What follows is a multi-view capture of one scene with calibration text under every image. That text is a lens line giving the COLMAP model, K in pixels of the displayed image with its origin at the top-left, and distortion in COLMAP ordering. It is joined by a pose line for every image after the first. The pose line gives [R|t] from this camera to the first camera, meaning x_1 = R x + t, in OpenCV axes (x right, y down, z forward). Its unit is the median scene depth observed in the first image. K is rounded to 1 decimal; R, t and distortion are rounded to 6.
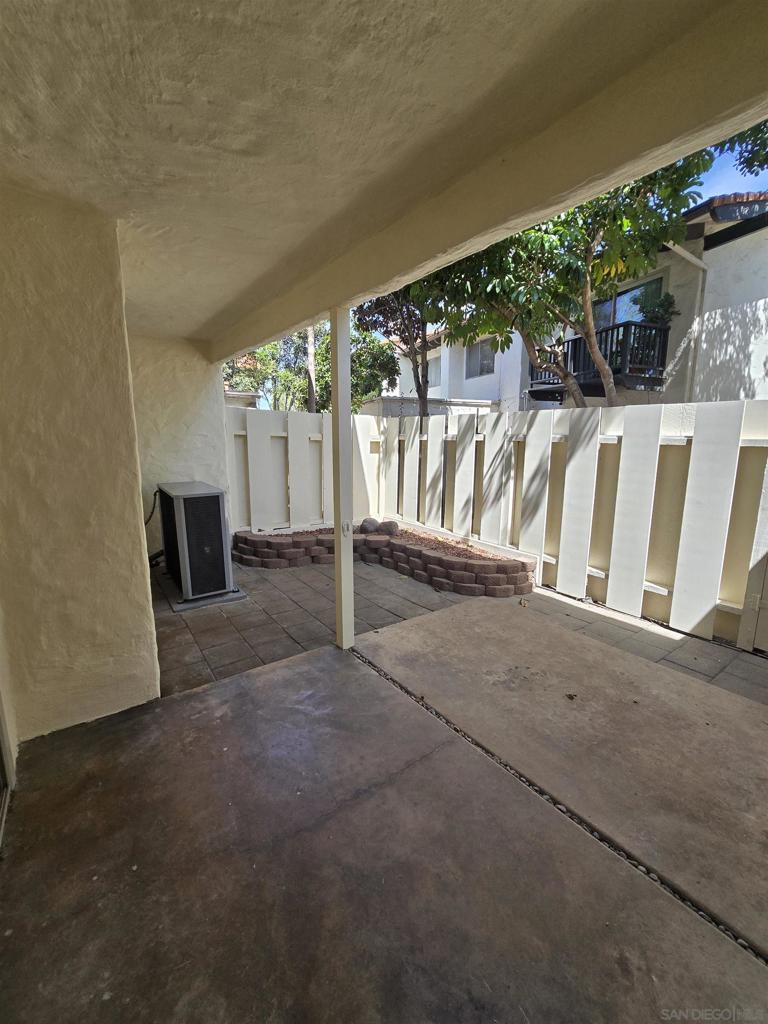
lens RADIAL K [[416.5, 0, 393.2], [0, 416.5, 506.4], [0, 0, 1]] dist [-0.001817, 0.000066]
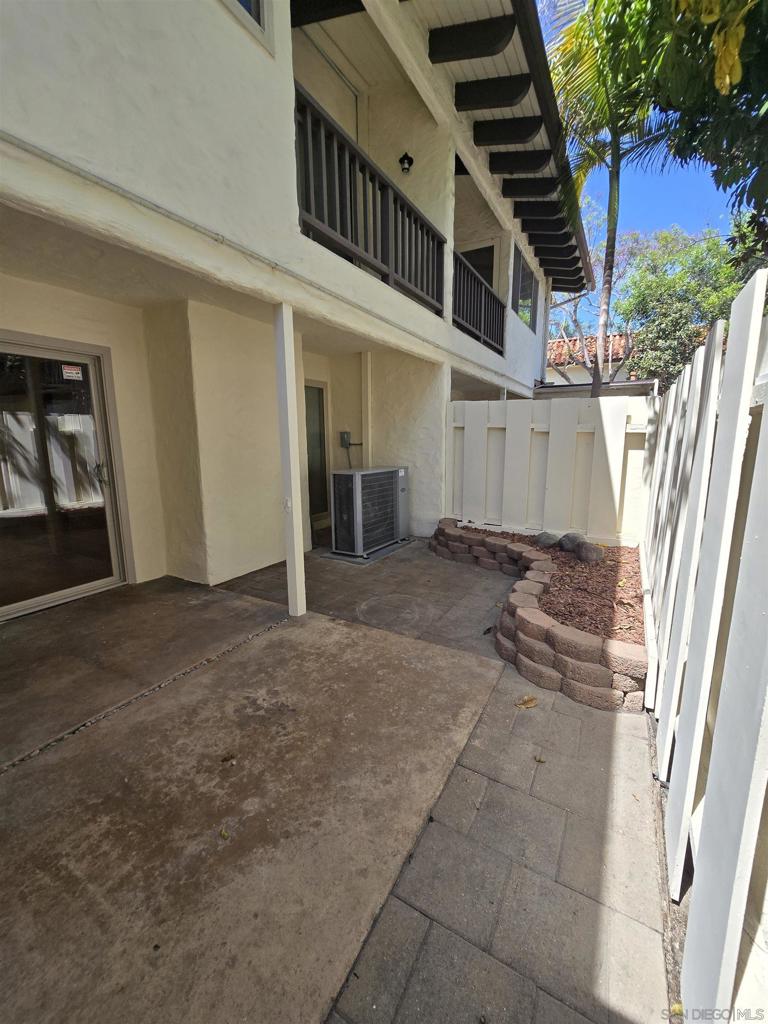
lens RADIAL K [[416.5, 0, 393.2], [0, 416.5, 506.4], [0, 0, 1]] dist [-0.001817, 0.000066]
pose [[0.421495, 0.143771, -0.895362, 0.723955], [-0.147634, 0.985059, 0.088674, -0.059443], [0.894733, 0.094810, 0.436422, 0.566059]]
